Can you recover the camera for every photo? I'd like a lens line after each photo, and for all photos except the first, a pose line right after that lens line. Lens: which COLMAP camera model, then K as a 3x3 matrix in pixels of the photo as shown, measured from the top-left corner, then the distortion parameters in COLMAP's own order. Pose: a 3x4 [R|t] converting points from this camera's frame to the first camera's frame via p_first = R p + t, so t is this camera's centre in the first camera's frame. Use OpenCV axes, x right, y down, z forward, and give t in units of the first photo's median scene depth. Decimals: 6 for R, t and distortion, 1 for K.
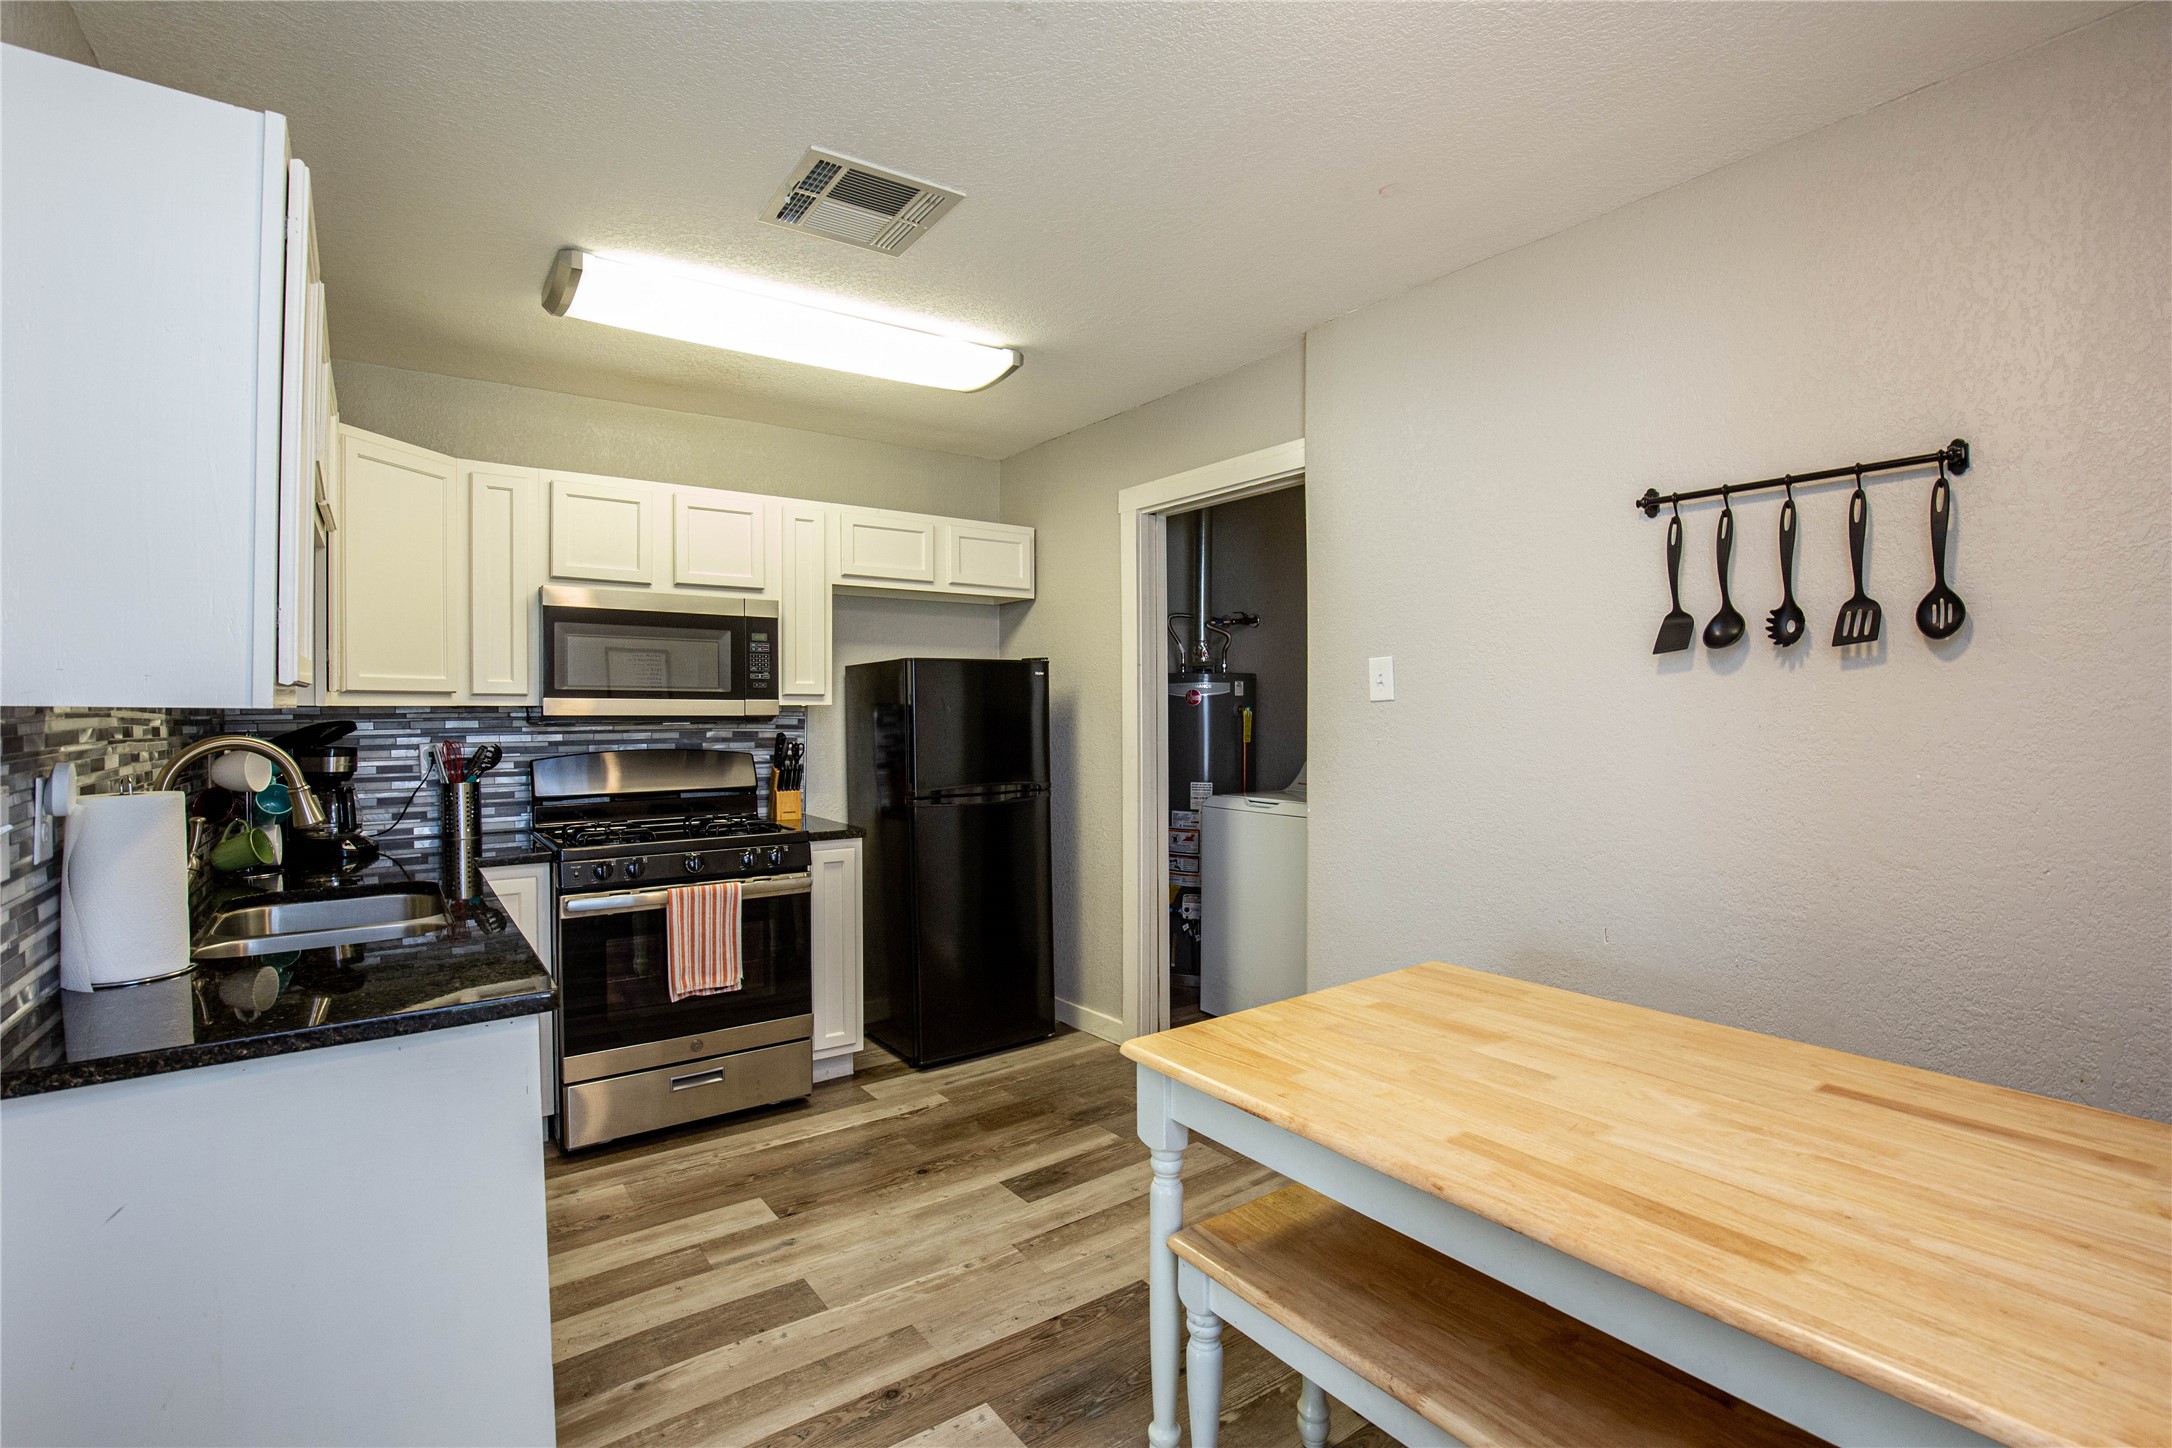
lens RADIAL K [[1009.1, 0, 1086.0], [0, 1009.1, 724.0], [0, 0, 1]] dist [-0.018403, 0.000704]
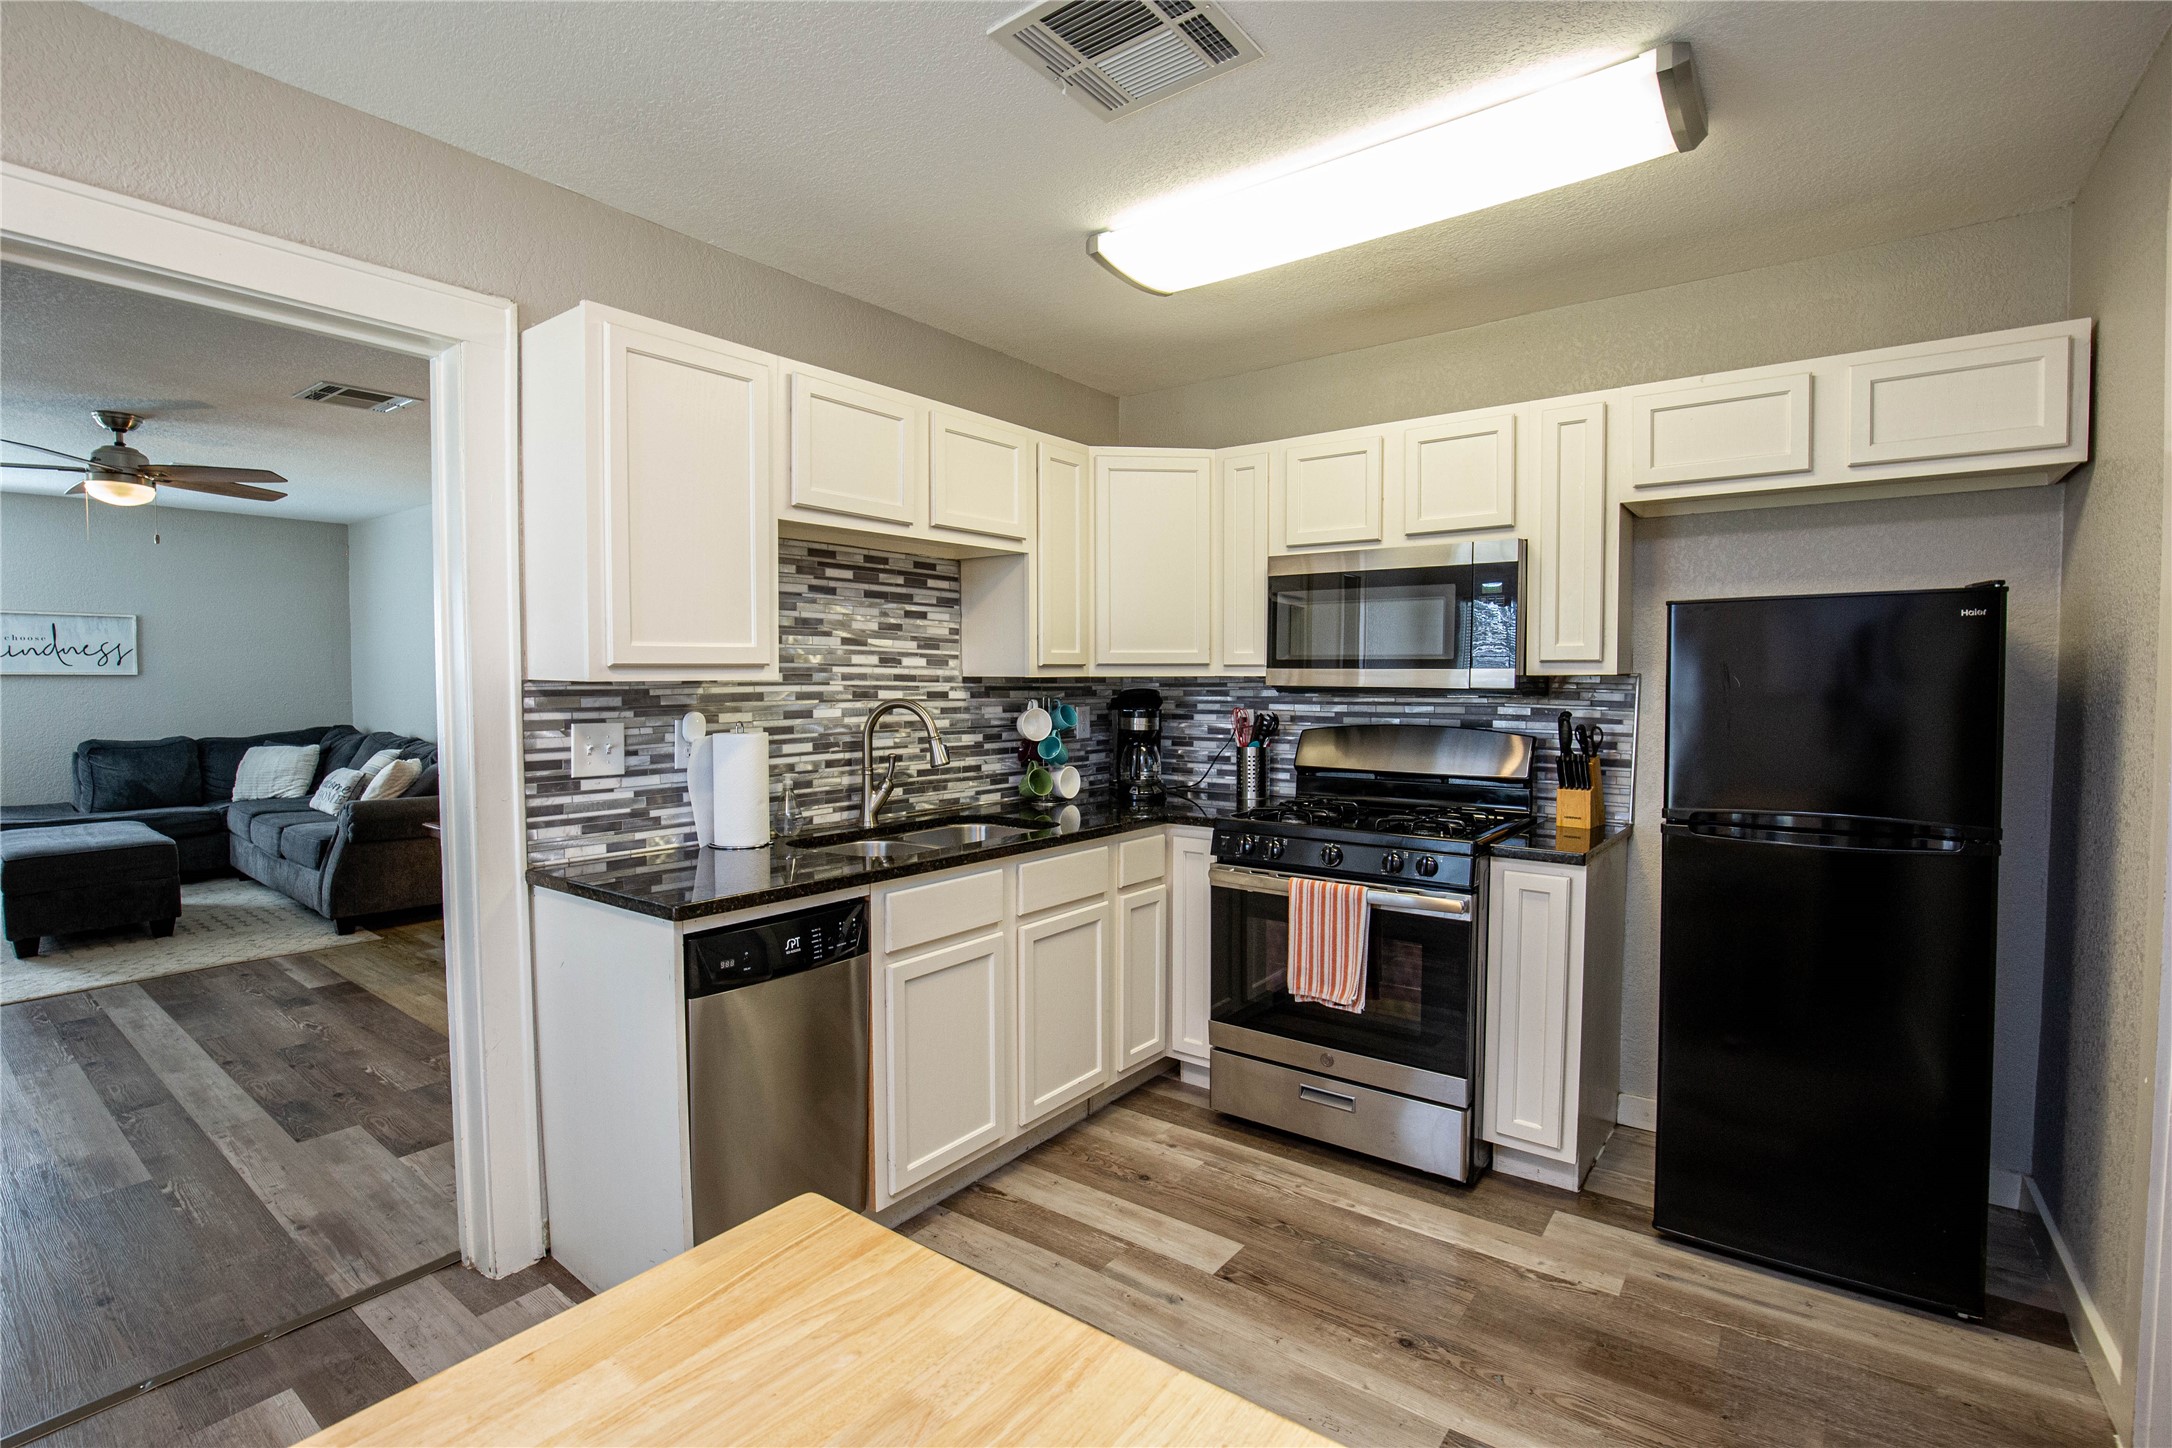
lens RADIAL K [[1009.1, 0, 1086.0], [0, 1009.1, 724.0], [0, 0, 1]] dist [-0.018403, 0.000704]
pose [[0.289921, 0.046320, -0.955929, 0.367738], [-0.013871, 0.998927, 0.044197, -0.012134], [0.956950, 0.000446, 0.290252, 0.510990]]
